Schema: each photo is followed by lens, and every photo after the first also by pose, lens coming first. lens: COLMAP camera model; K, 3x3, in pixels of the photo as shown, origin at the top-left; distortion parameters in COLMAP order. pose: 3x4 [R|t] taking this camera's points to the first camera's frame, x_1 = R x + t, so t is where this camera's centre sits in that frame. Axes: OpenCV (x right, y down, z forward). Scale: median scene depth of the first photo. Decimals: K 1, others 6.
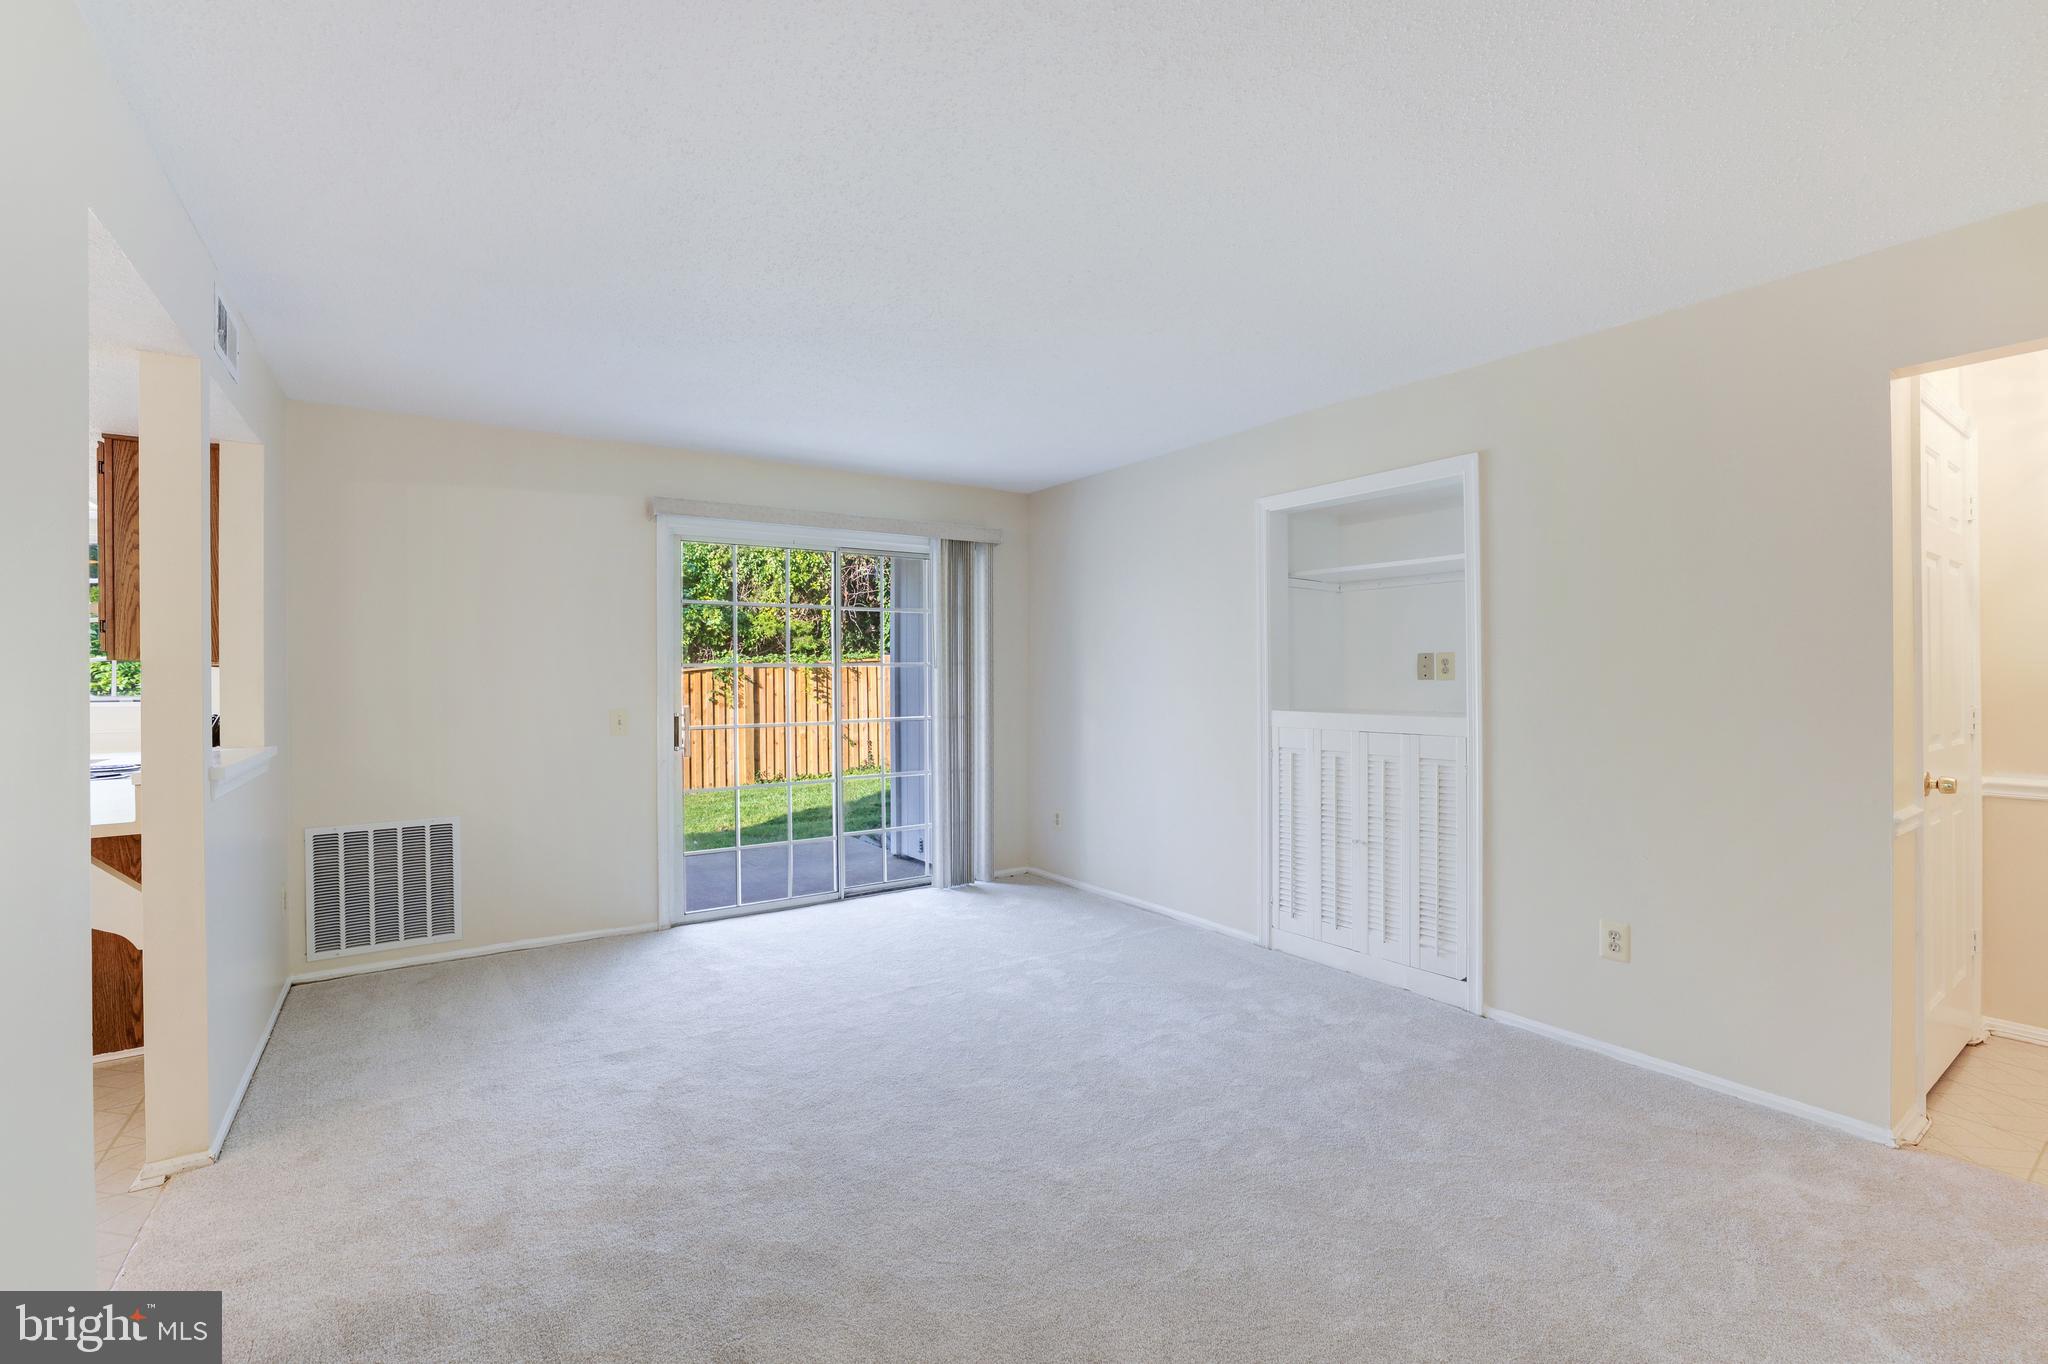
lens RADIAL K [[883.4, 0, 1012.1], [0, 883.4, 673.8], [0, 0, 1]] dist [-0.039695, -0.000154]
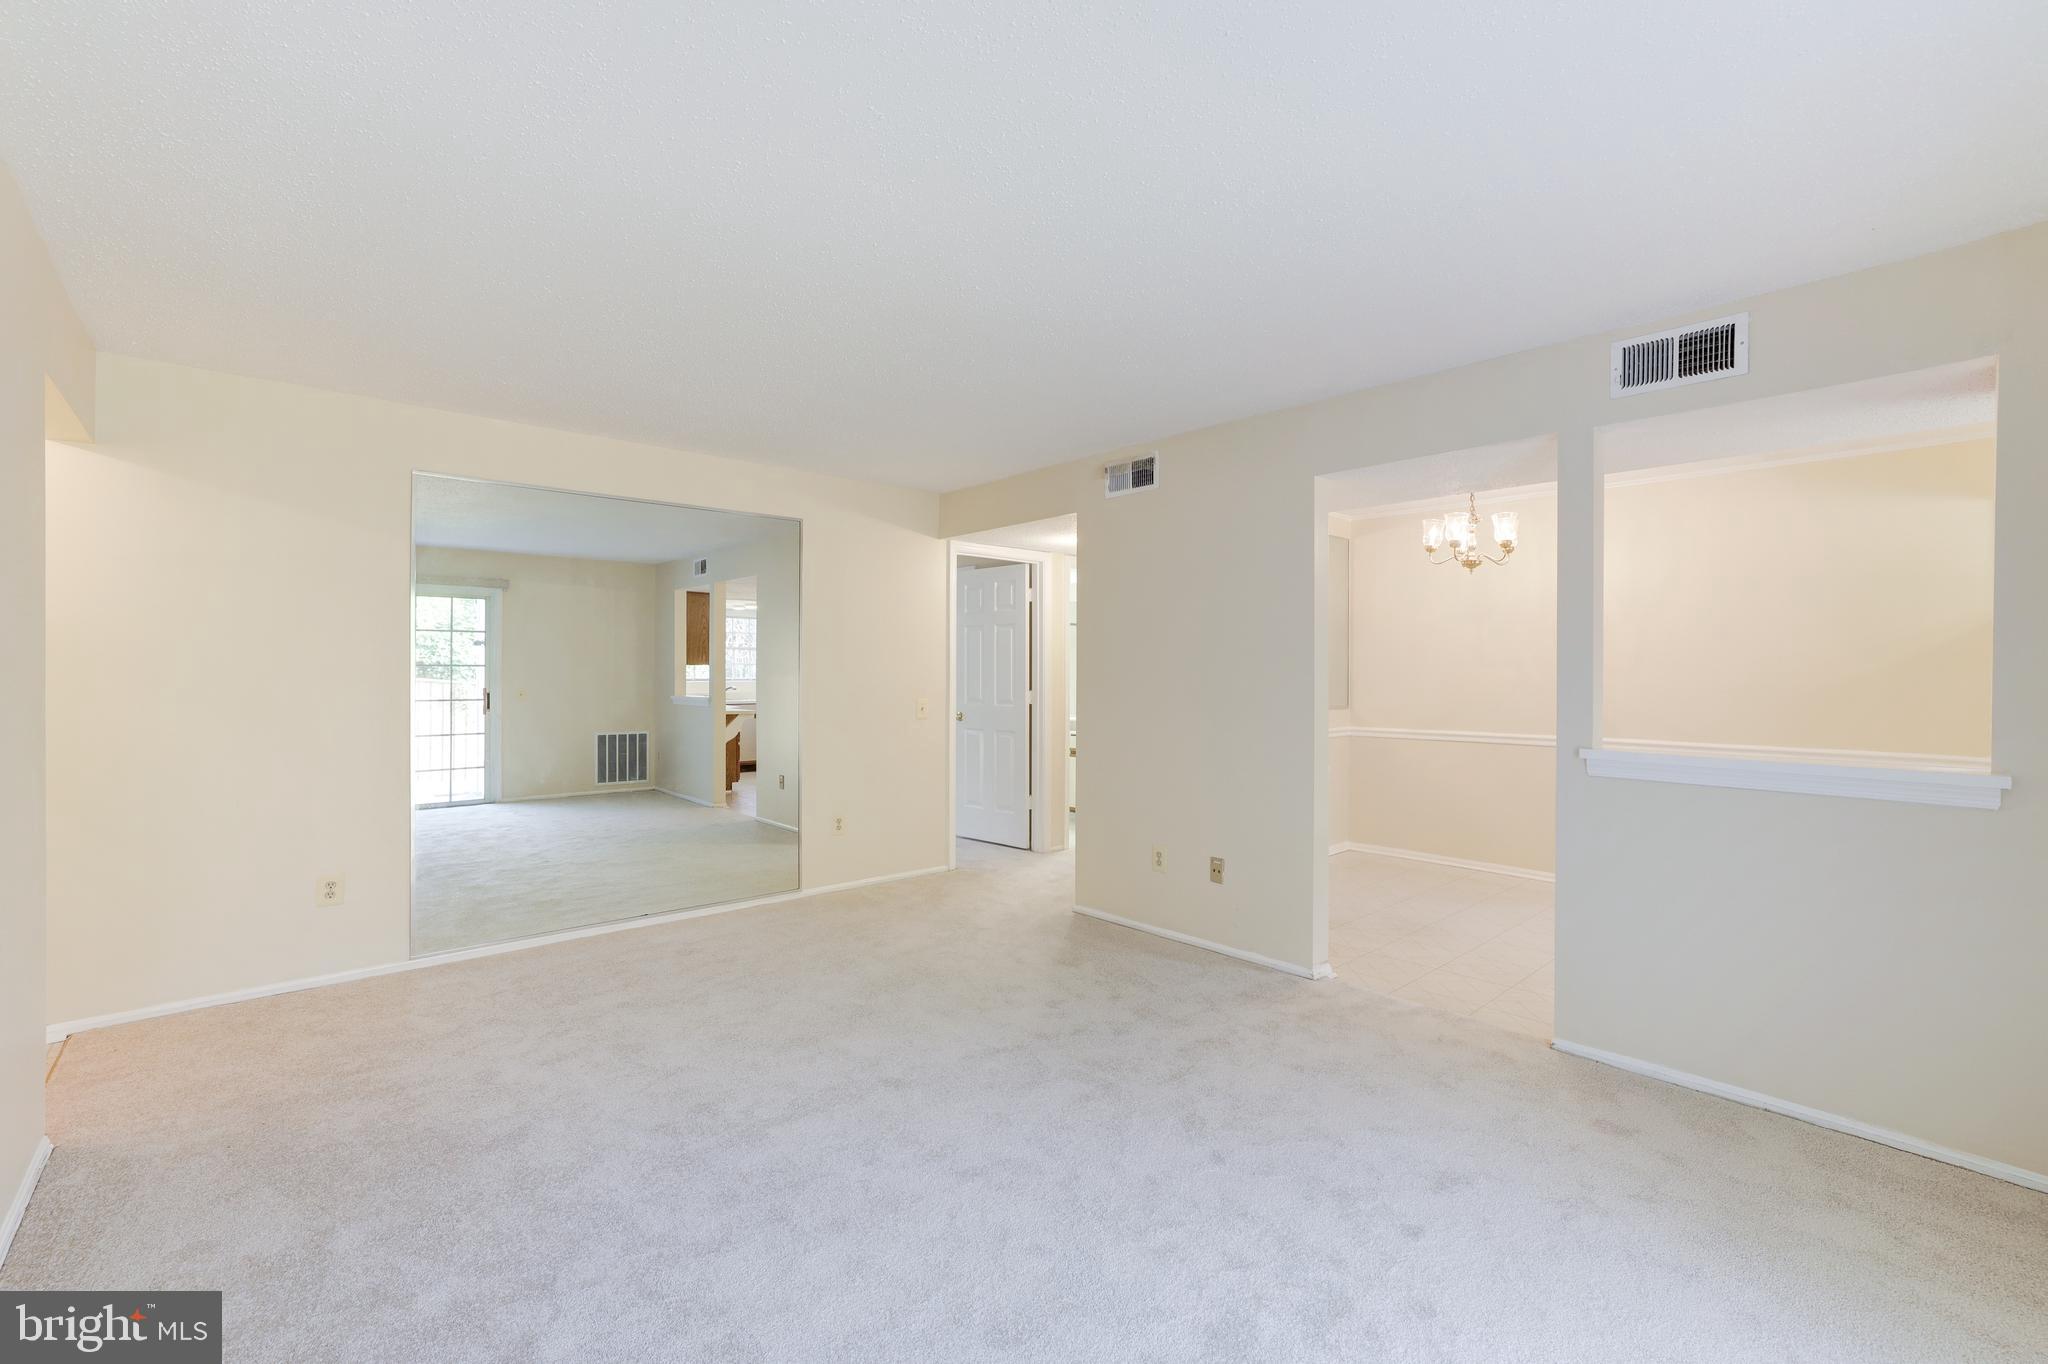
lens RADIAL K [[875.1, 0, 1031.0], [0, 875.1, 670.2], [0, 0, 1]] dist [-0.049695, 0.028508]
pose [[-0.989335, 0.000658, -0.145656, 0.021057], [0.000908, 0.999998, -0.001653, -0.001864], [0.145654, -0.001768, -0.989334, 1.225632]]
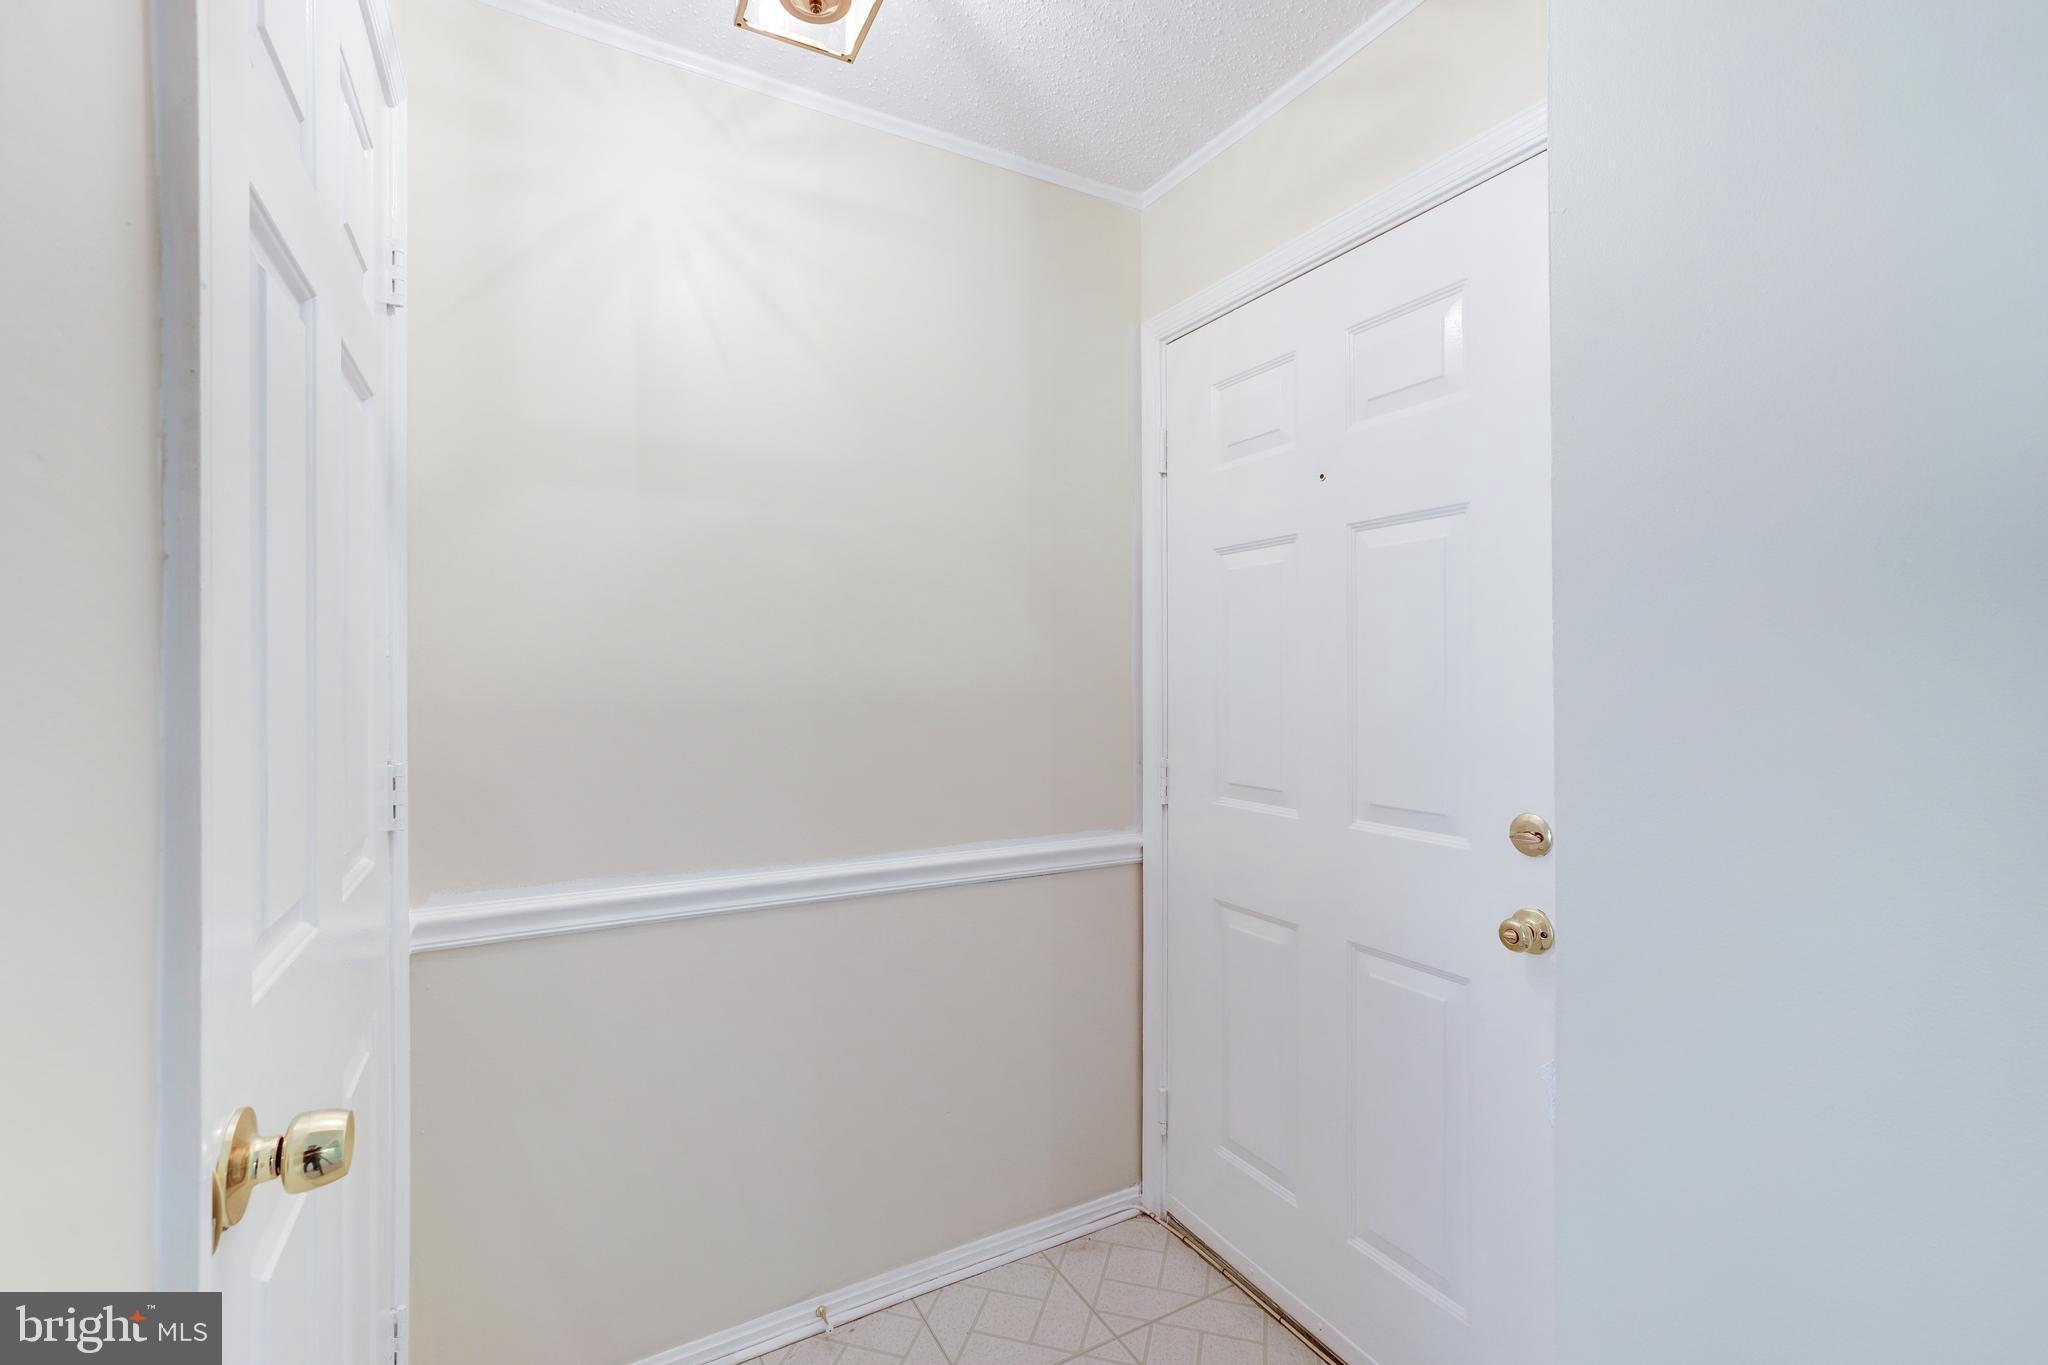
lens RADIAL K [[887.8, 0, 1022.5], [0, 887.8, 675.6], [0, 0, 1]] dist [-0.054479, 0.023098]
pose [[0.082066, -0.001840, 0.996625, 0.518293], [0.000446, 0.999998, 0.001809, -0.004639], [-0.996627, 0.000296, 0.082066, 0.454257]]
